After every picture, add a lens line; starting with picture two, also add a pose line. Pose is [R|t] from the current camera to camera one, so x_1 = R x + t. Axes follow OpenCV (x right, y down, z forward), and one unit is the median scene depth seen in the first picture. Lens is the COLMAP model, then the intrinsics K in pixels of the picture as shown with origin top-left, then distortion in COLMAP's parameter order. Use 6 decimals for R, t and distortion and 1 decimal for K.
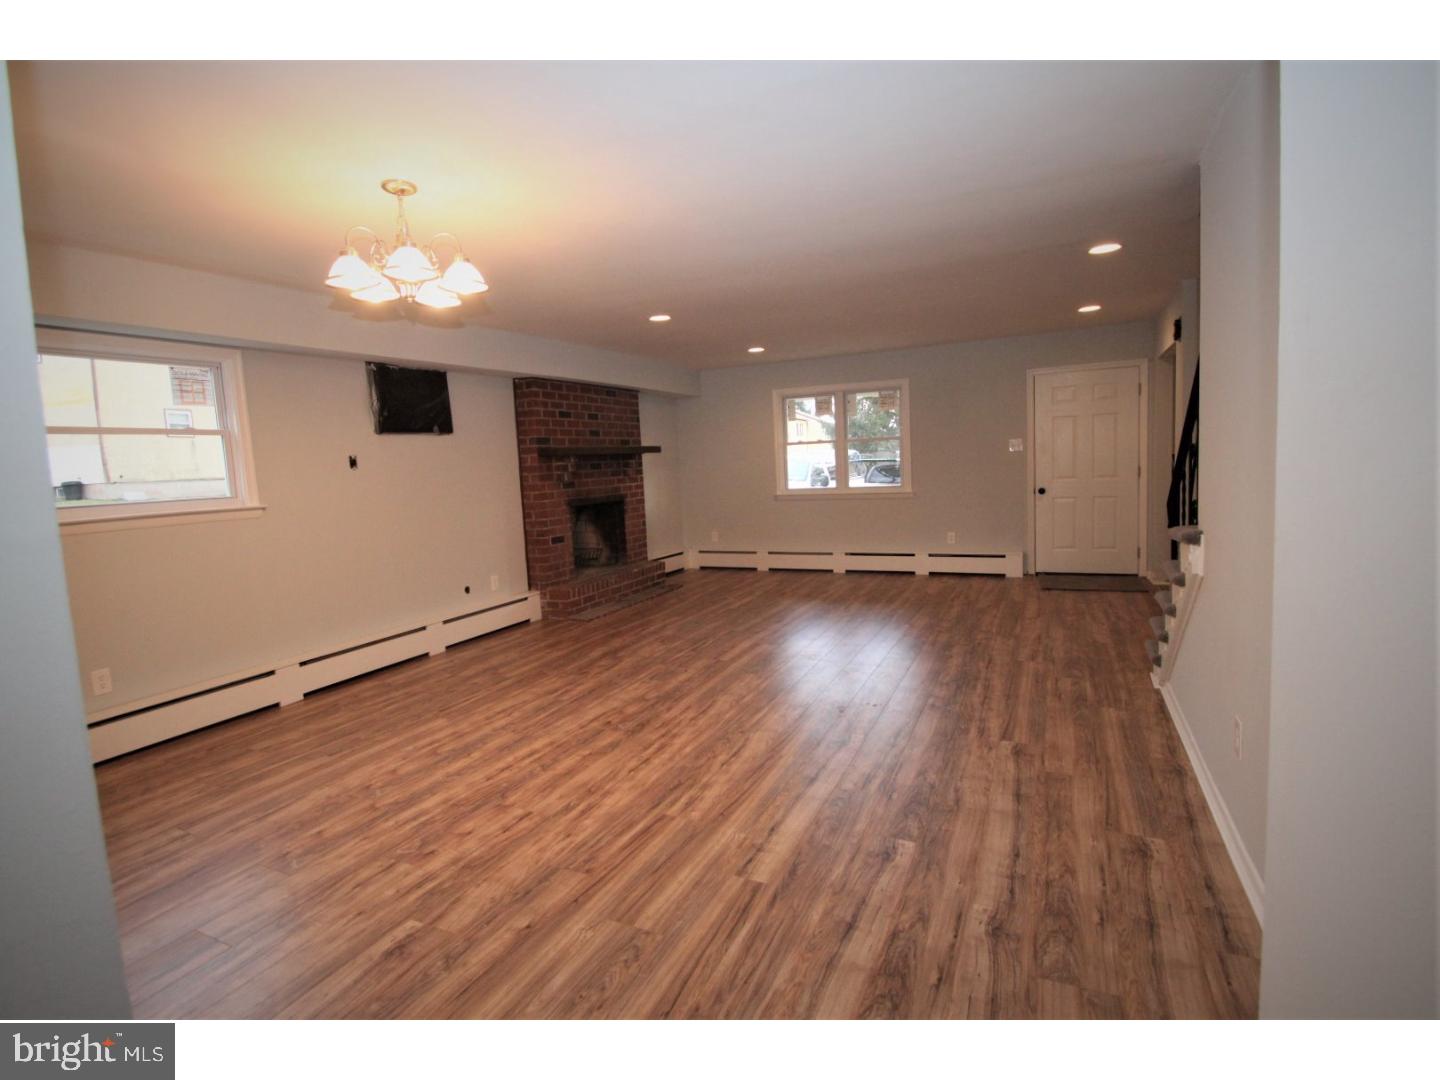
lens RADIAL K [[699.4, 0, 712.6], [0, 699.4, 527.6], [0, 0, 1]] dist [0.020594, -0.027512]
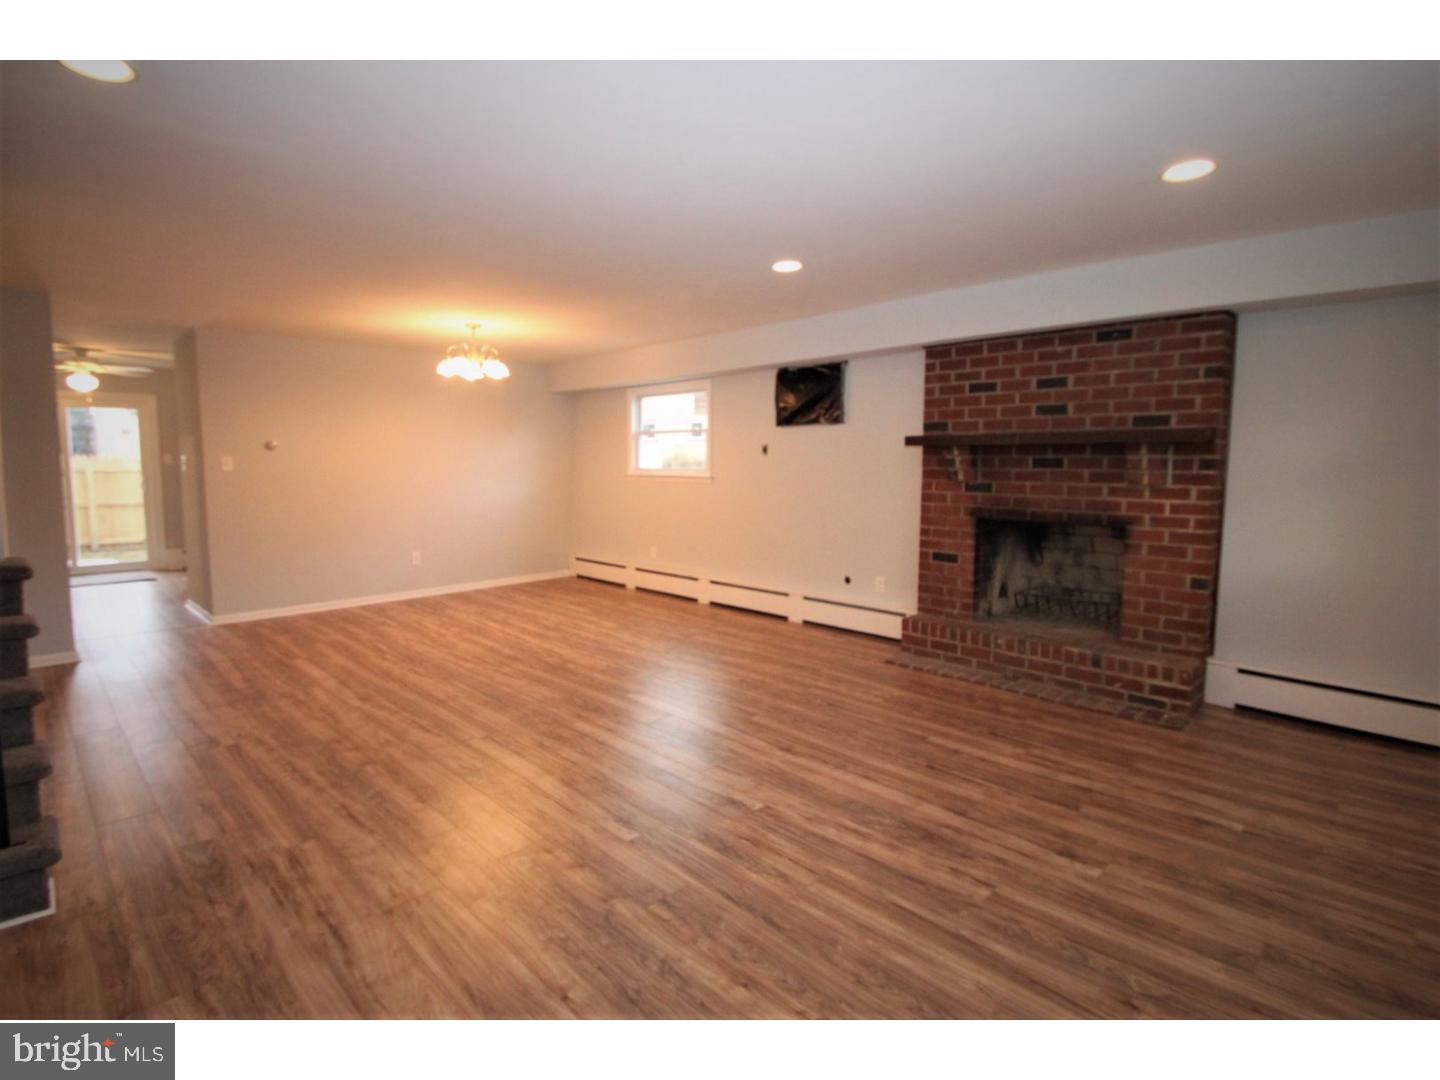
lens RADIAL K [[711.6, 0, 711.8], [0, 711.6, 524.0], [0, 0, 1]] dist [-0.002504, -0.000969]
pose [[-0.326164, 0.132035, -0.936047, 0.599084], [-0.076568, 0.983254, 0.165374, -0.130940], [0.942207, 0.125610, -0.310592, 1.040212]]
